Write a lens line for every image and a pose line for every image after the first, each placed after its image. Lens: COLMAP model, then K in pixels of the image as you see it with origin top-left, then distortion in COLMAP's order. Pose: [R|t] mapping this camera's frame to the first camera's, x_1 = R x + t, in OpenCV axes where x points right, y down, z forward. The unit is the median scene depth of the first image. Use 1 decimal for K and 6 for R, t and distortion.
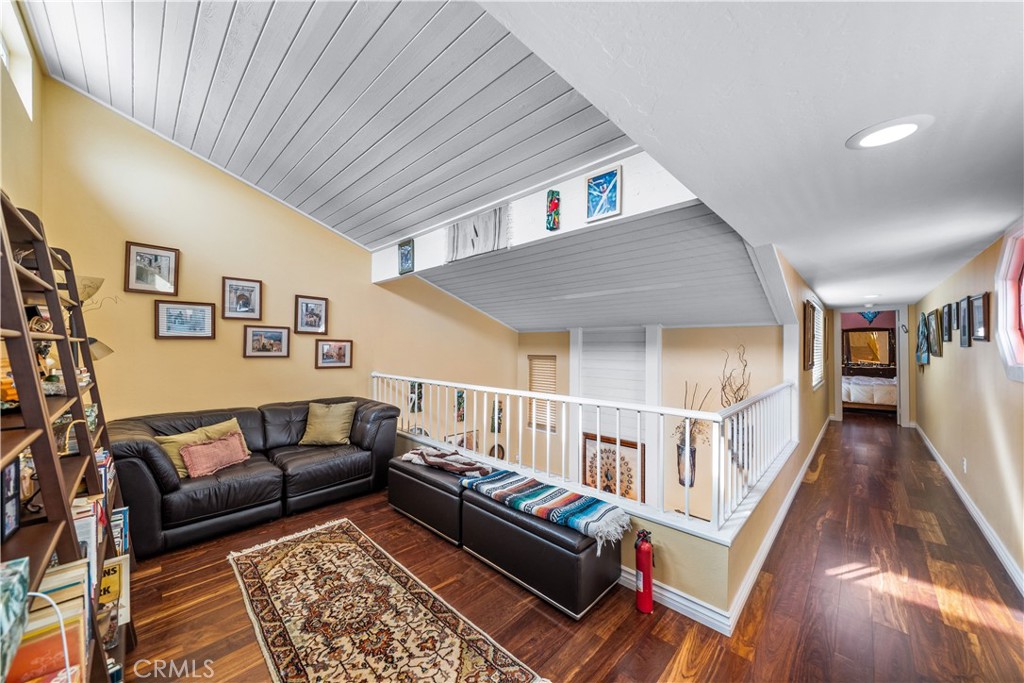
lens RADIAL K [[365.3, 0, 502.3], [0, 365.3, 345.1], [0, 0, 1]] dist [-0.003047, -0.000130]
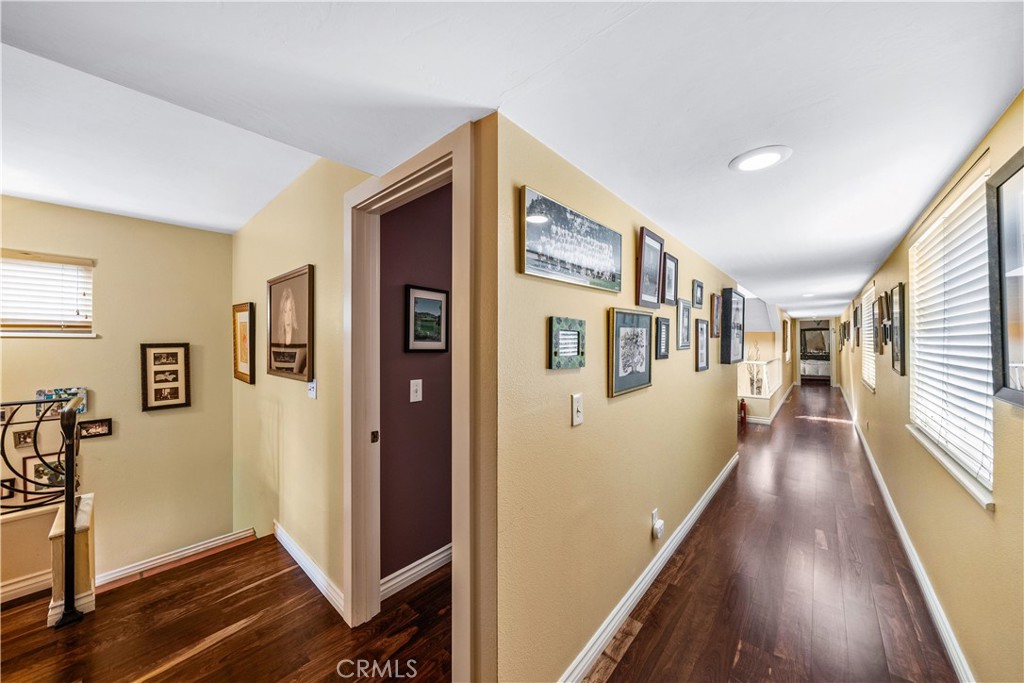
lens RADIAL K [[365.3, 0, 519.3], [0, 365.3, 344.1], [0, 0, 1]] dist [-0.003047, -0.000130]
pose [[0.995748, -0.008187, 0.091759, -0.515383], [0.007553, 0.999945, 0.007251, -0.004113], [-0.091813, -0.006527, 0.995755, -0.558770]]
